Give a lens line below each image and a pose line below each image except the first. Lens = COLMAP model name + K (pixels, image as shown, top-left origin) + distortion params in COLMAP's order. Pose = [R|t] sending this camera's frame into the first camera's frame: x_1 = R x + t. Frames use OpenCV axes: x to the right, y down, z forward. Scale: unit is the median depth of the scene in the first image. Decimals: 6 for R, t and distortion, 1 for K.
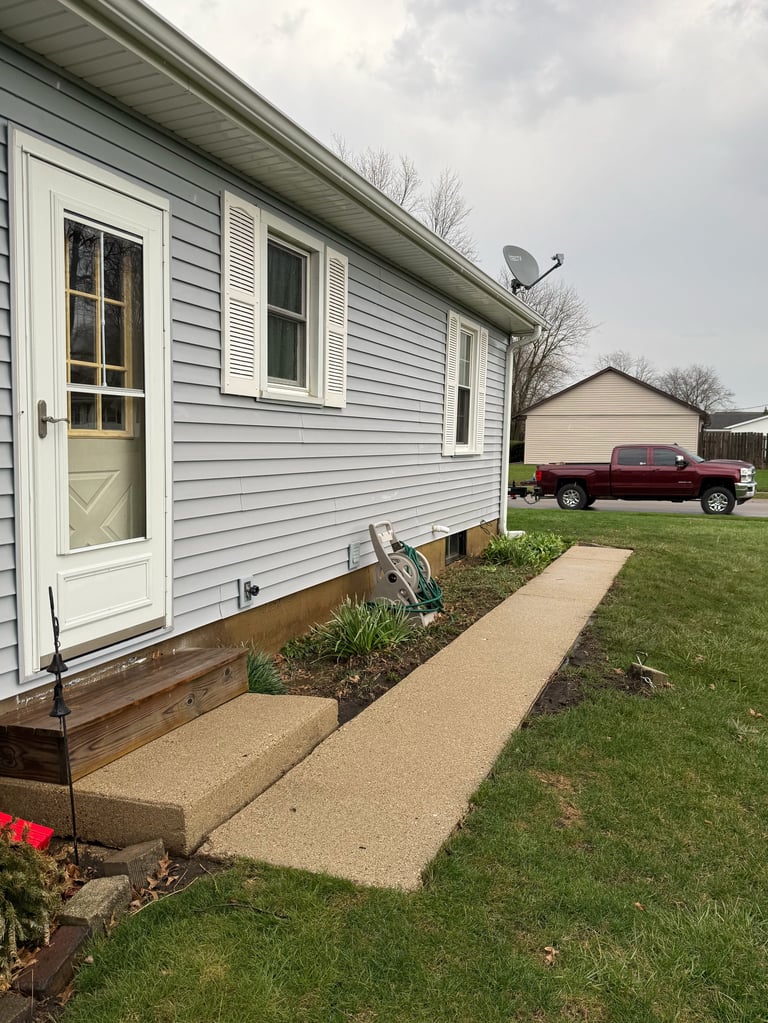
lens RADIAL K [[741.1, 0, 383.1], [0, 741.1, 513.3], [0, 0, 1]] dist [0.150359, -0.280690]
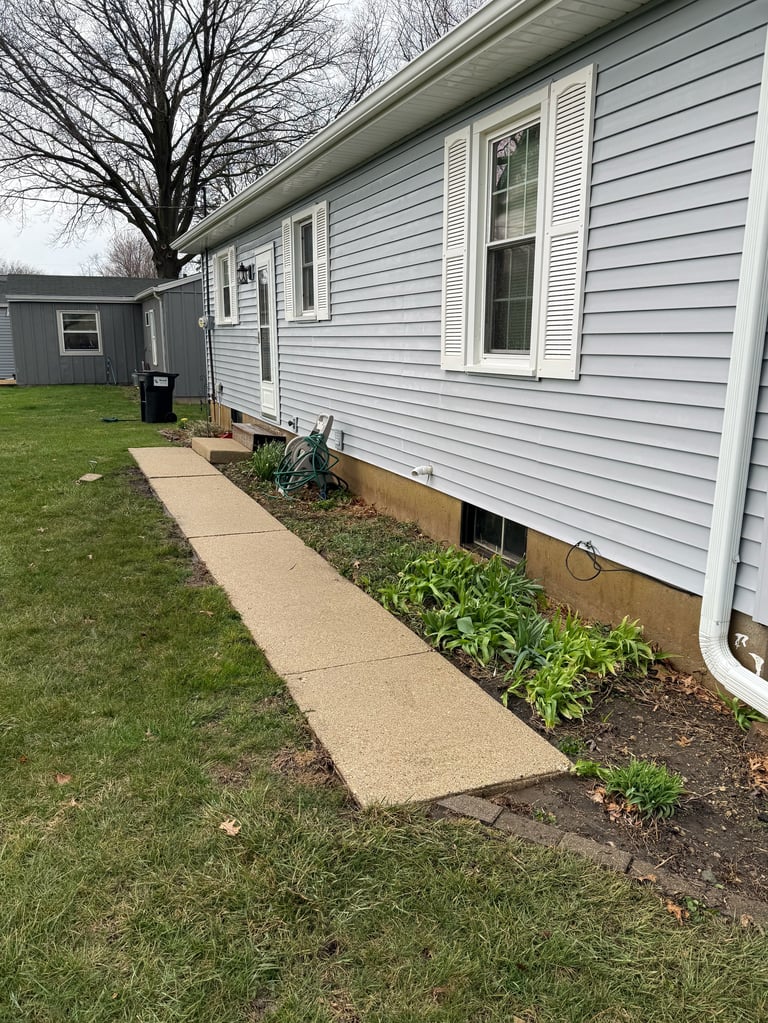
lens RADIAL K [[720.1, 0, 386.1], [0, 720.1, 514.4], [0, 0, 1]] dist [-0.003508, -0.001773]
pose [[-0.677014, 0.151072, -0.720298, 1.085212], [-0.091695, 0.953765, 0.286223, -0.241519], [0.730236, 0.259825, -0.631860, 2.540711]]
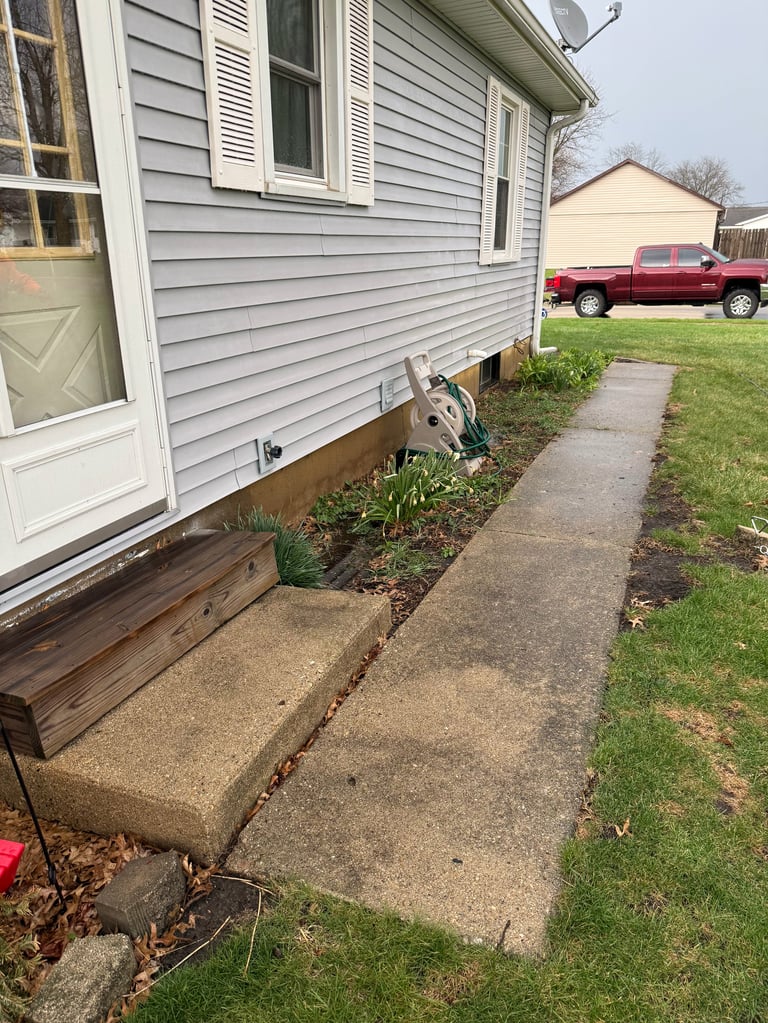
lens RADIAL K [[706.7, 0, 379.6], [0, 706.7, 514.3], [0, 0, 1]] dist [0.098852, -0.157310]
pose [[0.999436, -0.021952, -0.025394, -0.038129], [0.027712, 0.966503, 0.255155, -0.023056], [0.018942, -0.255715, 0.966567, 0.216754]]
